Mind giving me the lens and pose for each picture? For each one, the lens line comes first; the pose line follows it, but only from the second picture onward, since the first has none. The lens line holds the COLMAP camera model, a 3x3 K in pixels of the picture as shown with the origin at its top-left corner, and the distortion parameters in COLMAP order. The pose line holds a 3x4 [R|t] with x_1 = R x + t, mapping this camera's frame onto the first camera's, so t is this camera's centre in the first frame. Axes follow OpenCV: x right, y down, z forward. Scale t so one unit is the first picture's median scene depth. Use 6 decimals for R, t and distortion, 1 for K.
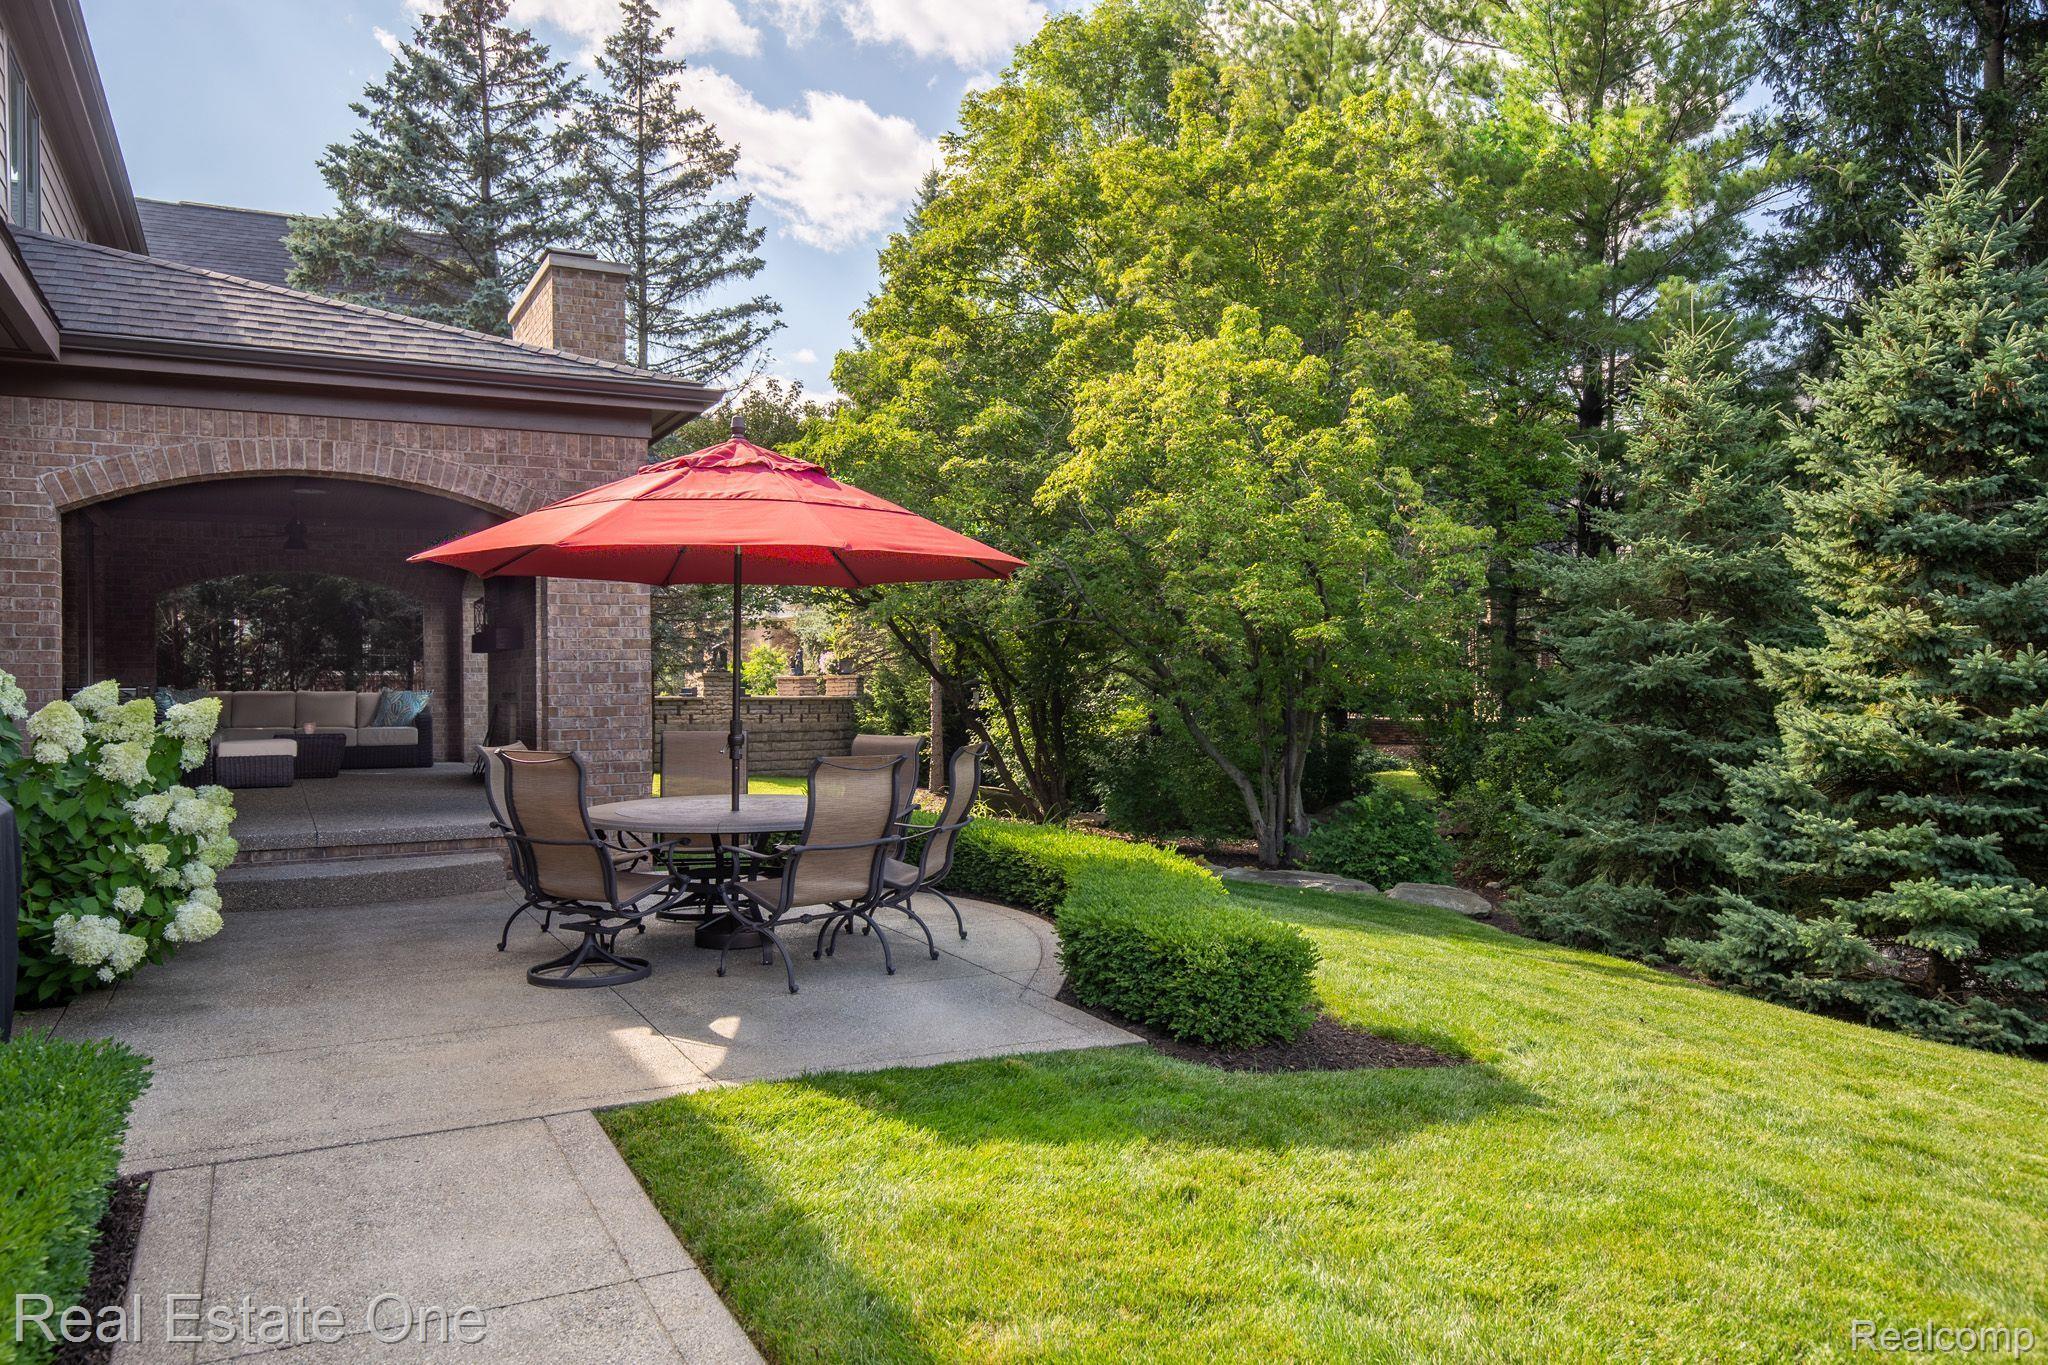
lens RADIAL K [[1443.4, 0, 1027.6], [0, 1443.4, 667.9], [0, 0, 1]] dist [-0.000491, 0.002528]
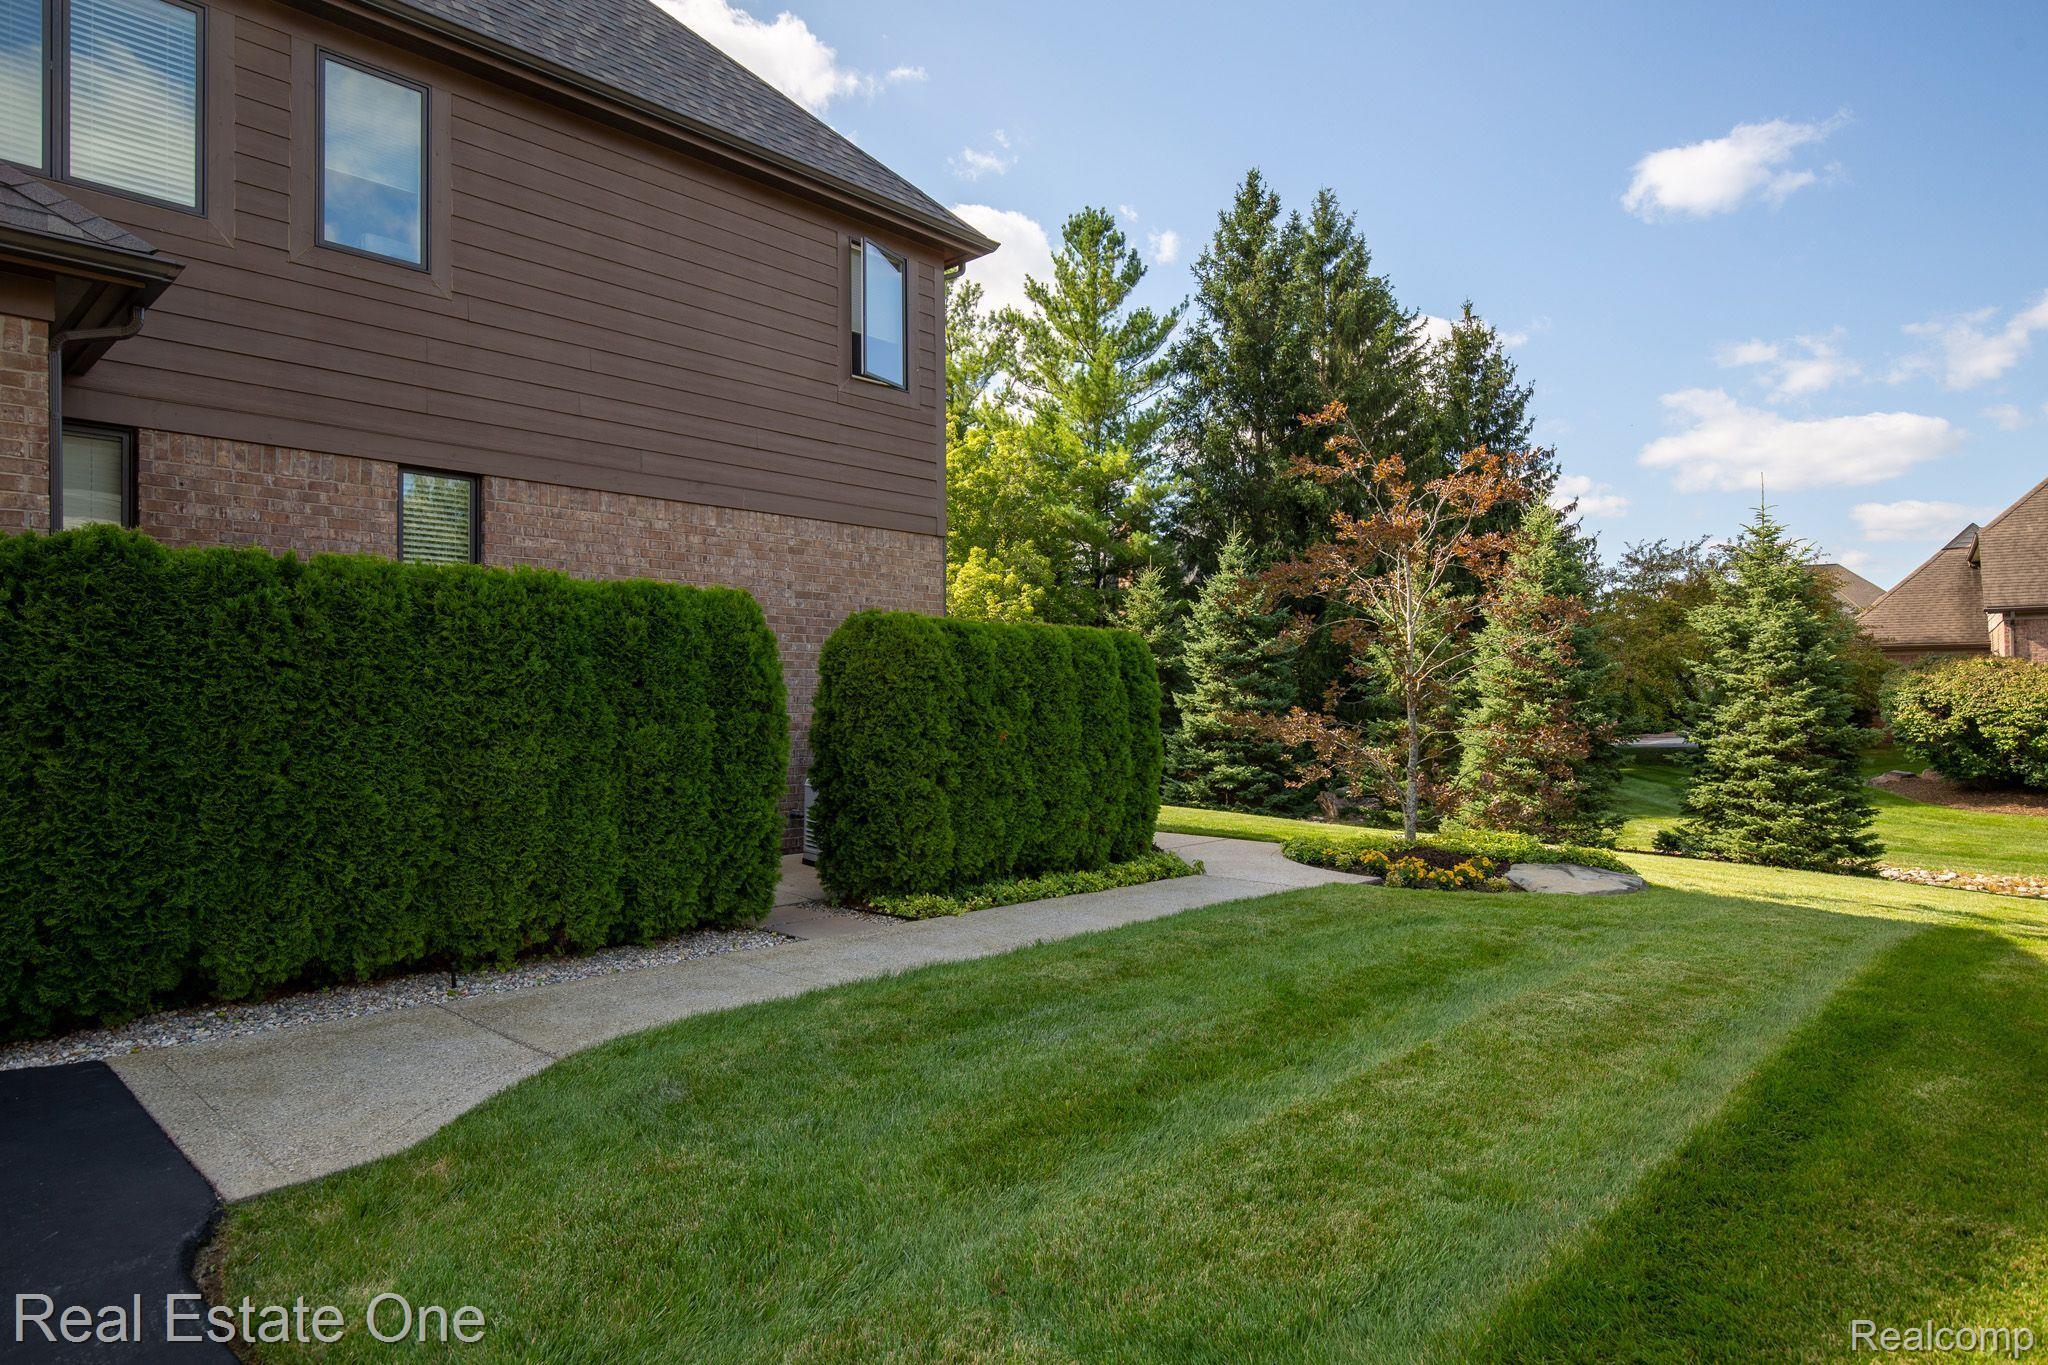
lens RADIAL K [[1208.1, 0, 1020.2], [0, 1208.1, 685.9], [0, 0, 1]] dist [-0.014250, 0.000583]
pose [[0.936006, 0.004671, 0.351954, -0.673667], [-0.001024, 0.999944, -0.010548, -0.004367], [-0.351983, 0.009513, 0.935958, -1.222628]]
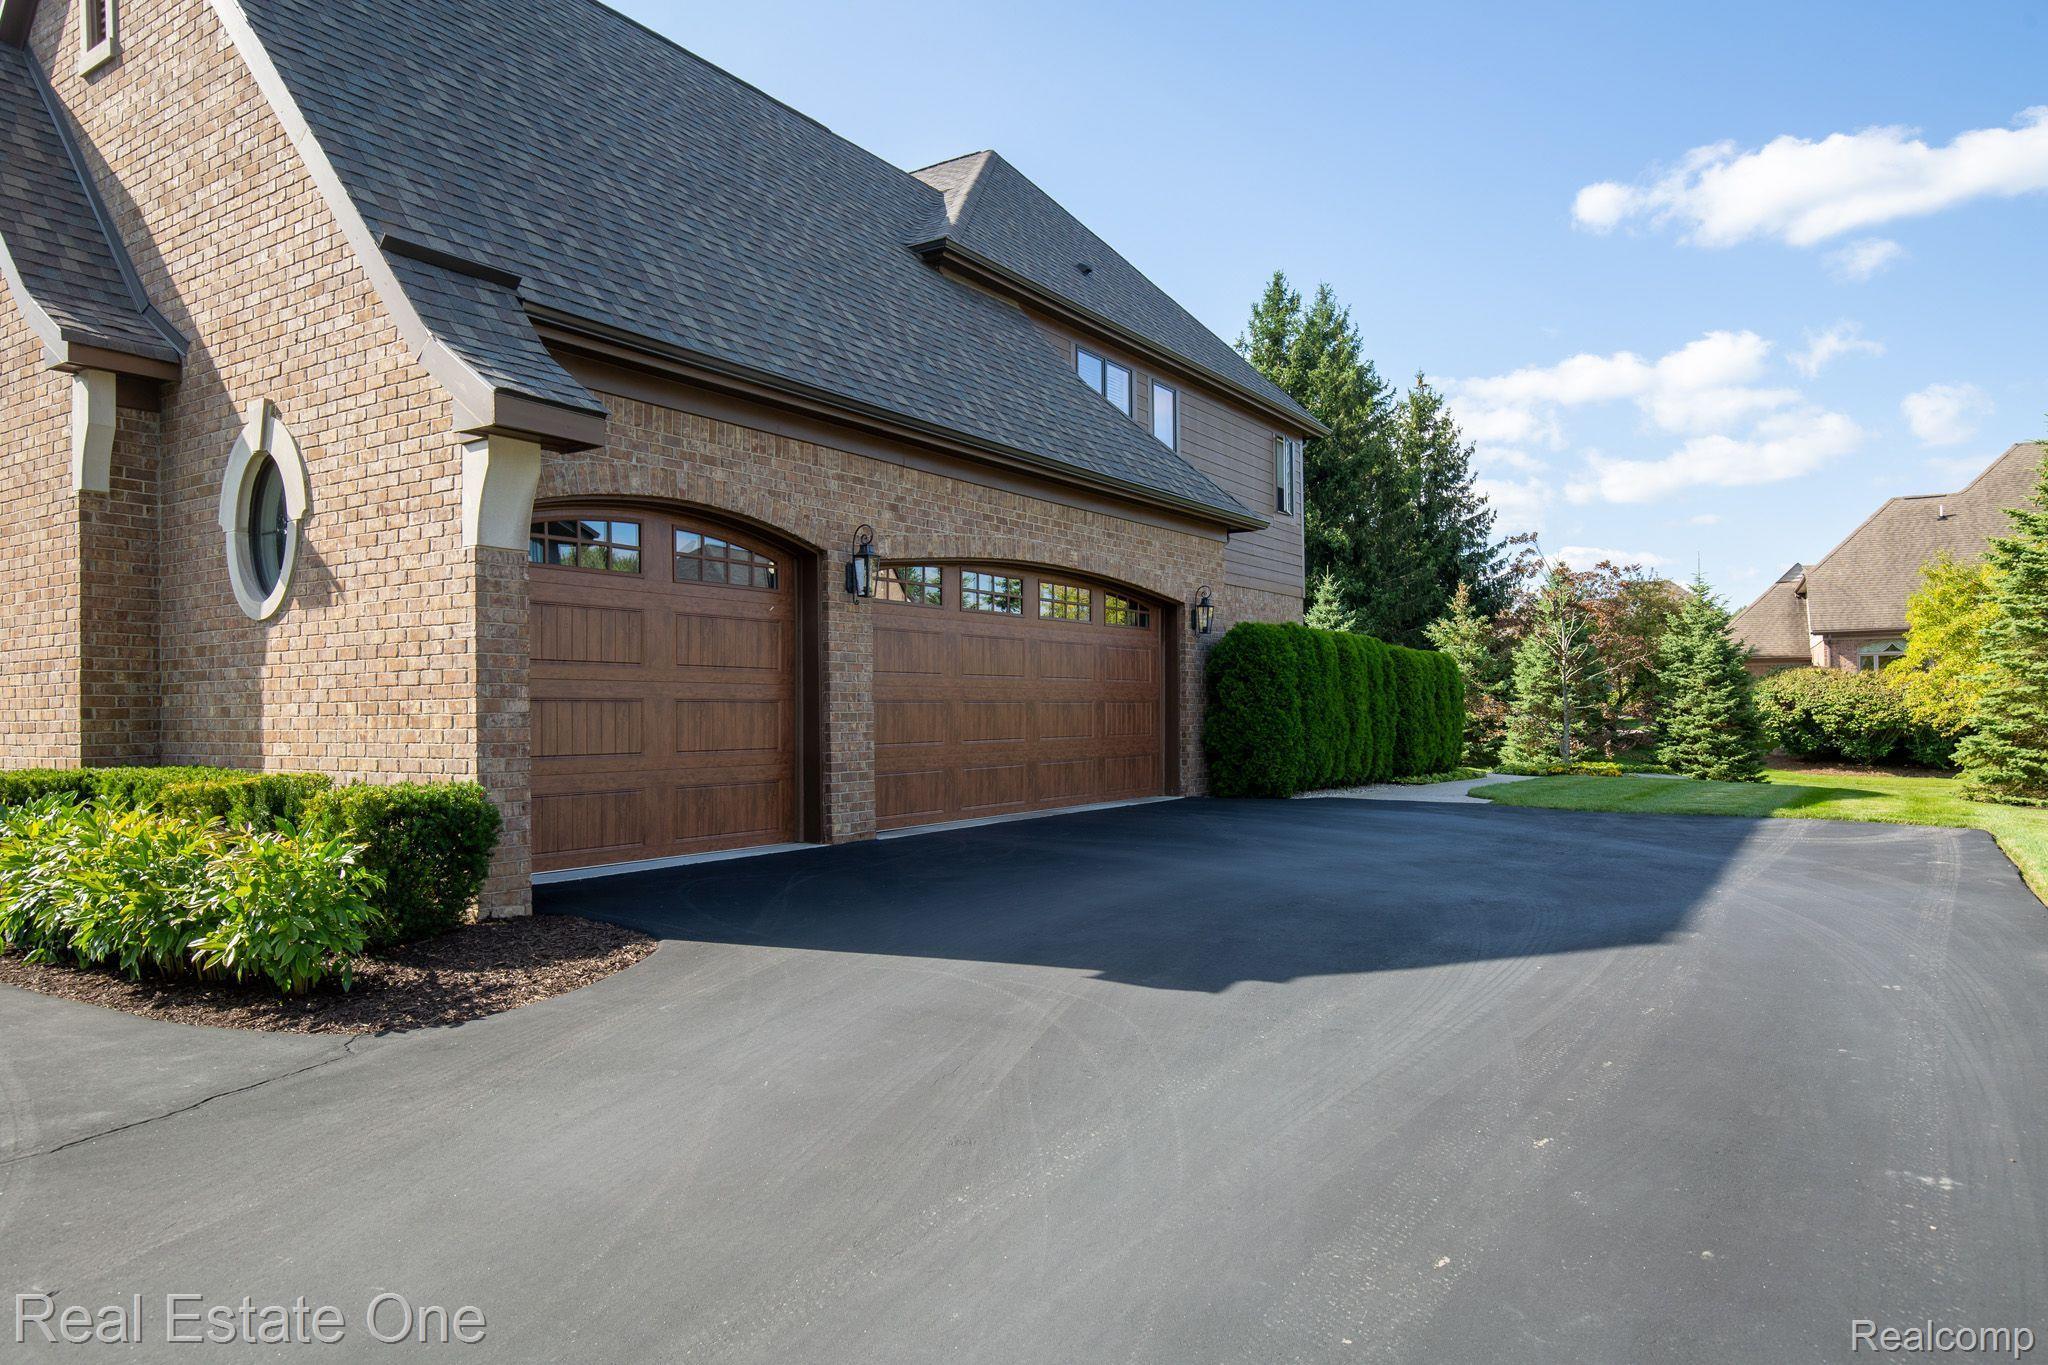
lens RADIAL K [[1354.6, 0, 1025.6], [0, 1354.6, 695.0], [0, 0, 1]] dist [-0.007370, -0.001608]
pose [[0.863803, 0.003938, 0.503814, -2.085531], [0.002472, 0.999924, -0.012054, 0.034450], [-0.503823, 0.011657, 0.863728, -1.942987]]
